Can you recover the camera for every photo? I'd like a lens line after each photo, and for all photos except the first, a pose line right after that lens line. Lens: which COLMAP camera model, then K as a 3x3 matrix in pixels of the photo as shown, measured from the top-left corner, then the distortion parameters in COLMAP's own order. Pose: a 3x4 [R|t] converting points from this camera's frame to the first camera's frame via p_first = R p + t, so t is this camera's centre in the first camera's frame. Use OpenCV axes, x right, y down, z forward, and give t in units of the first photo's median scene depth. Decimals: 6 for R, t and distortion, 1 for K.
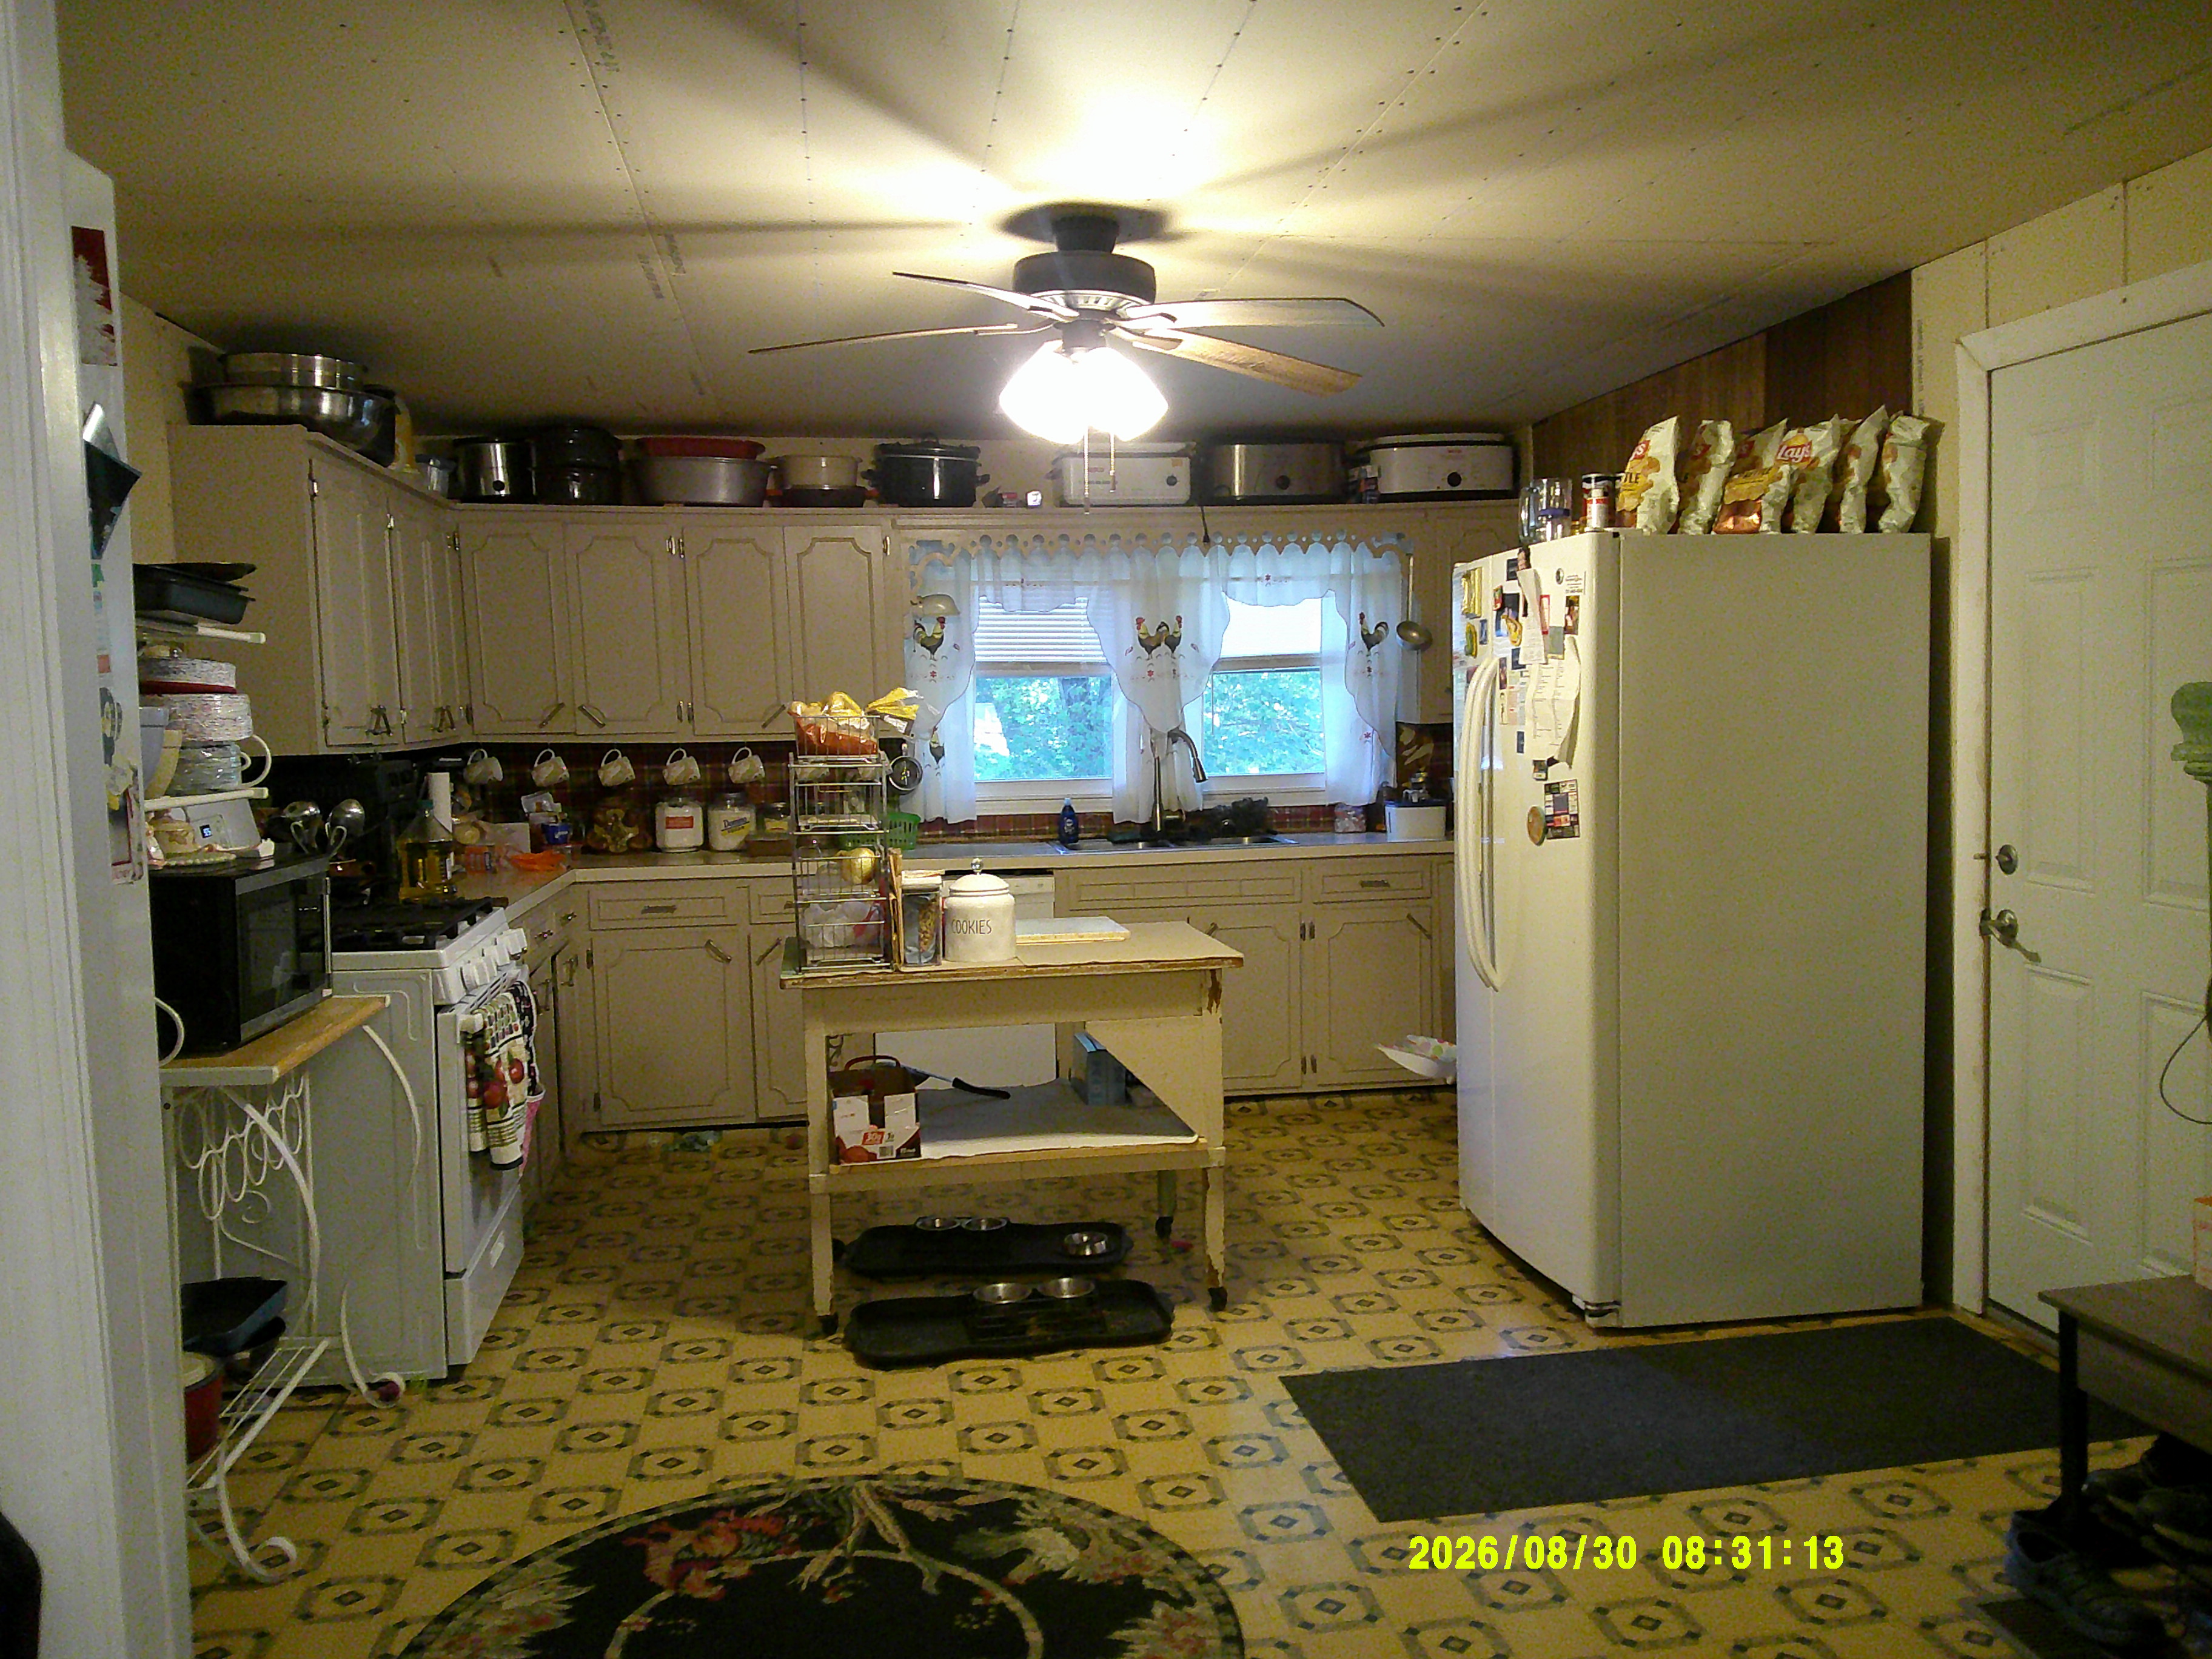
lens RADIAL K [[1739.7, 0, 1106.0], [0, 1739.7, 829.5], [0, 0, 1]] dist [0.078166, -0.158818]
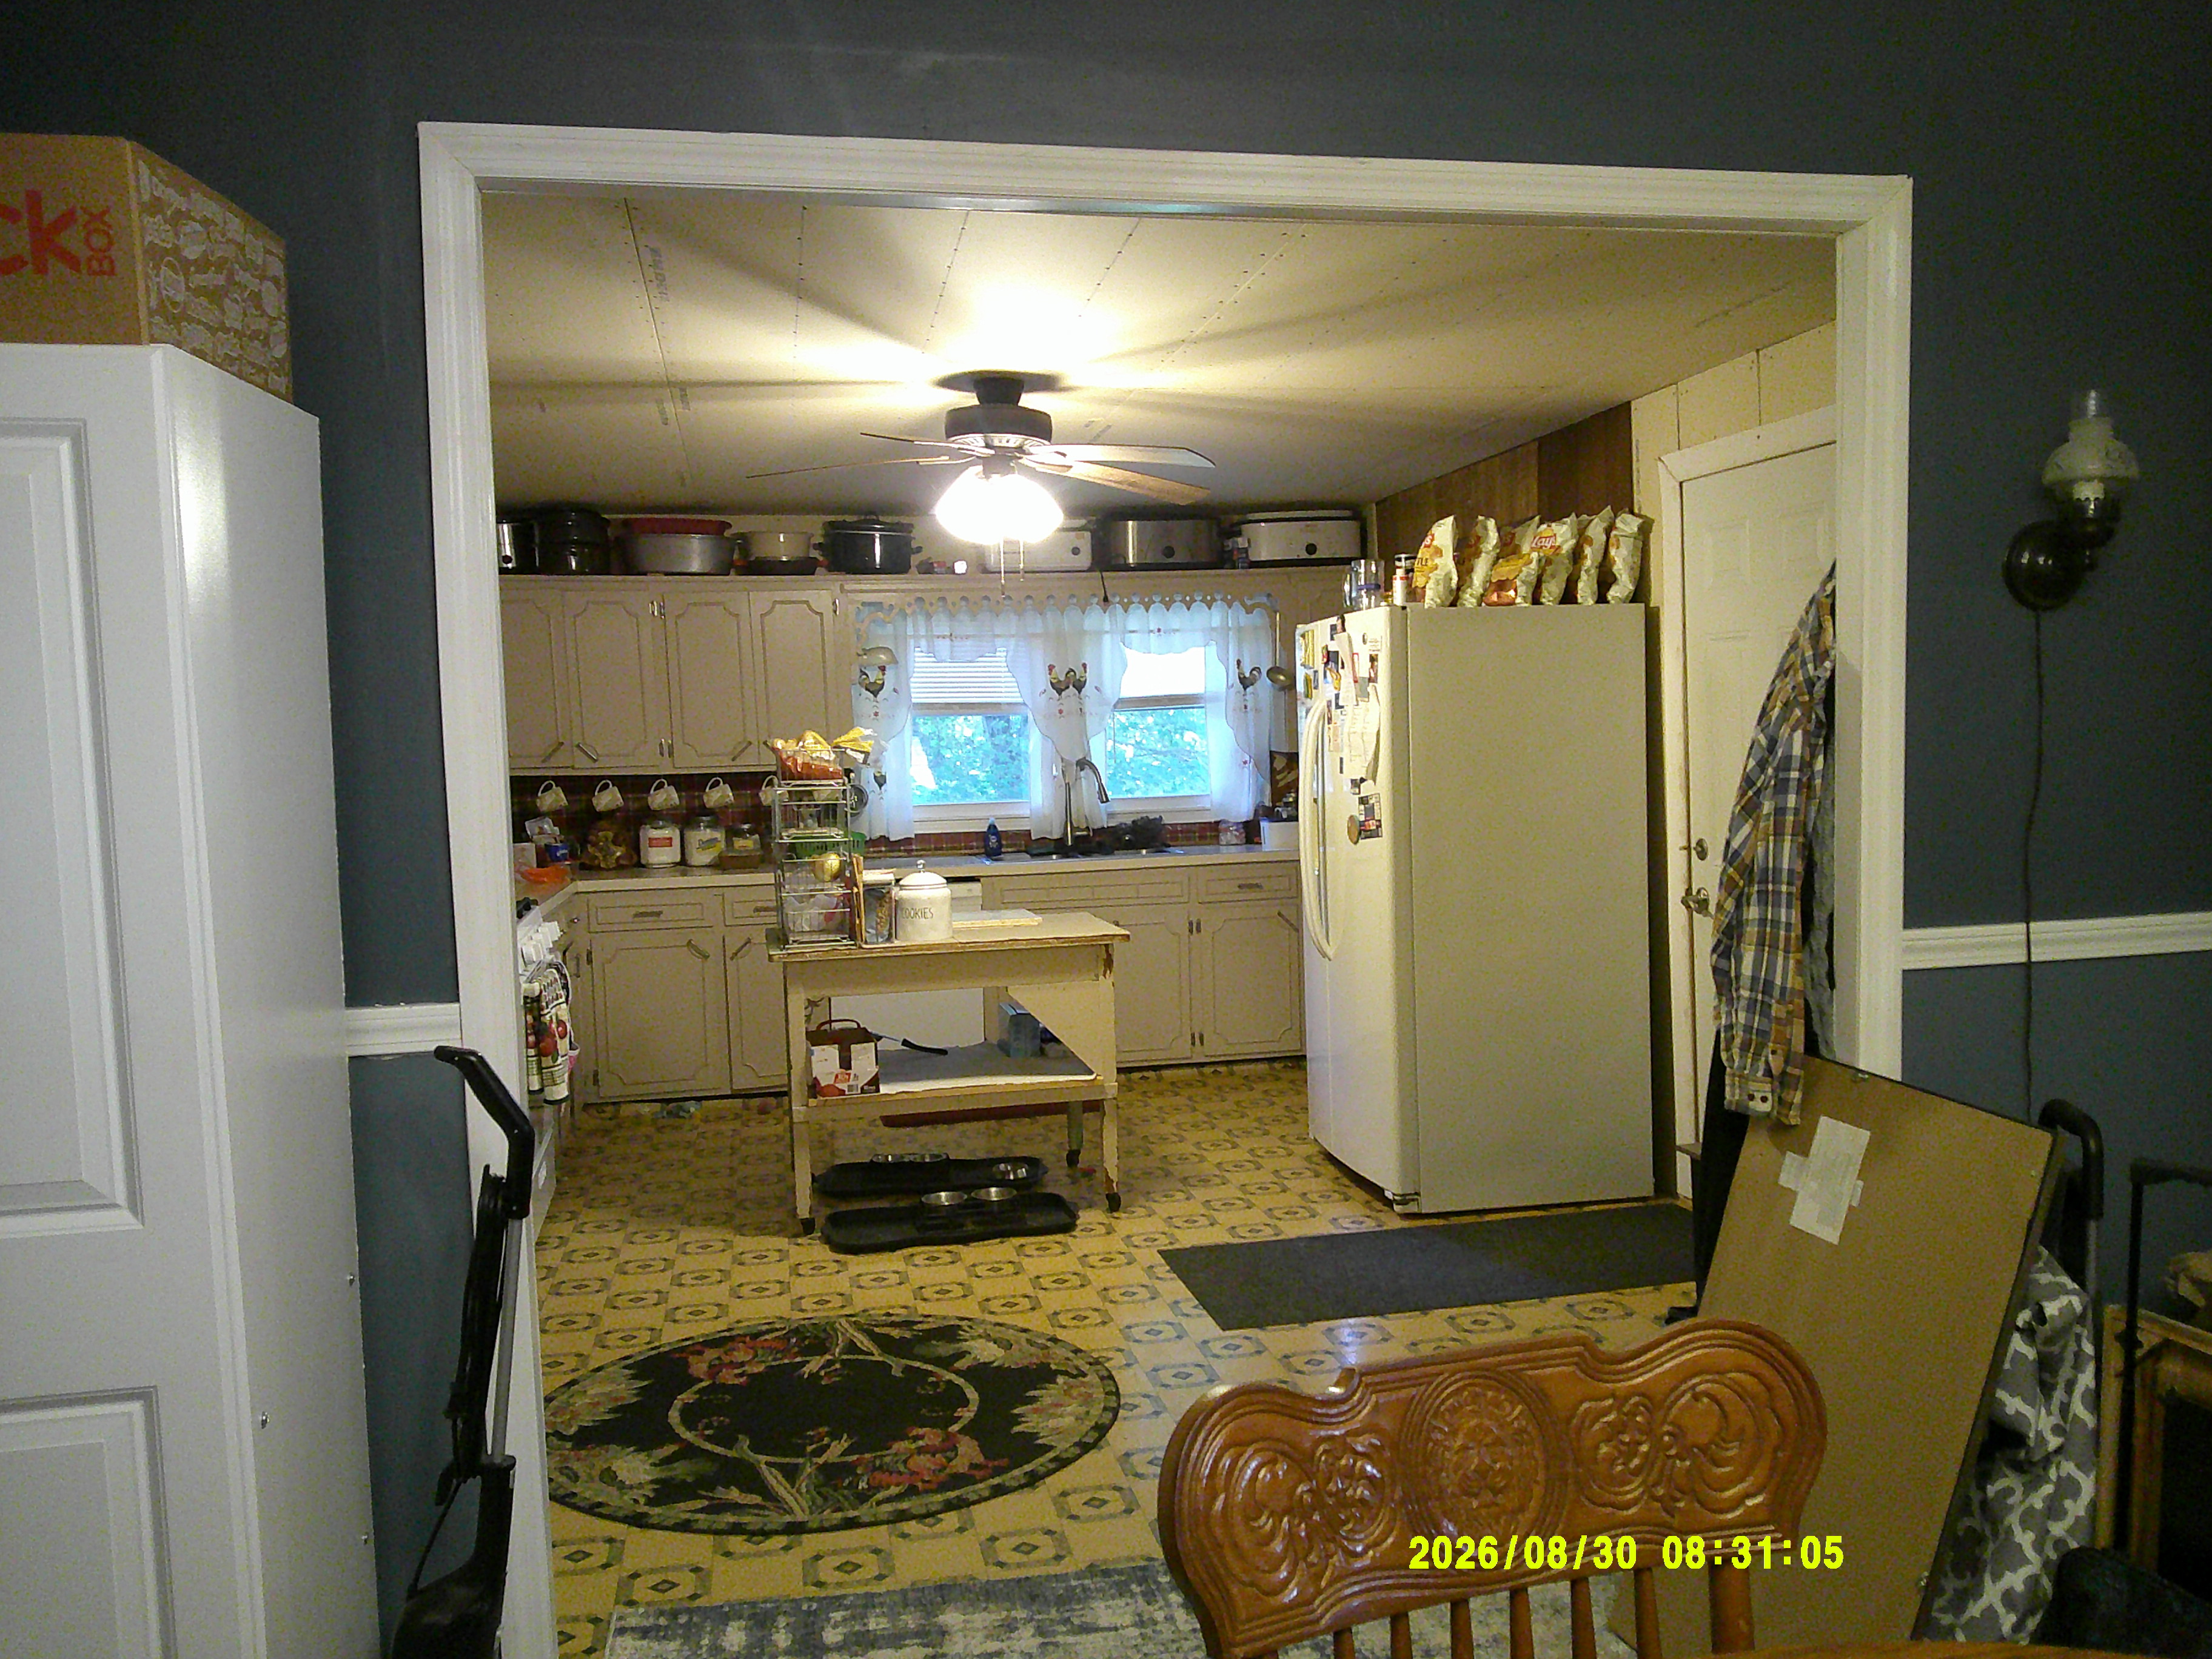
lens RADIAL K [[1833.6, 0, 1129.6], [0, 1833.6, 831.9], [0, 0, 1]] dist [0.104346, -0.213889]
pose [[0.998587, -0.012325, 0.051698, 0.009553], [0.013320, 0.999732, -0.018930, 0.022829], [-0.051451, 0.019592, 0.998483, -0.348314]]
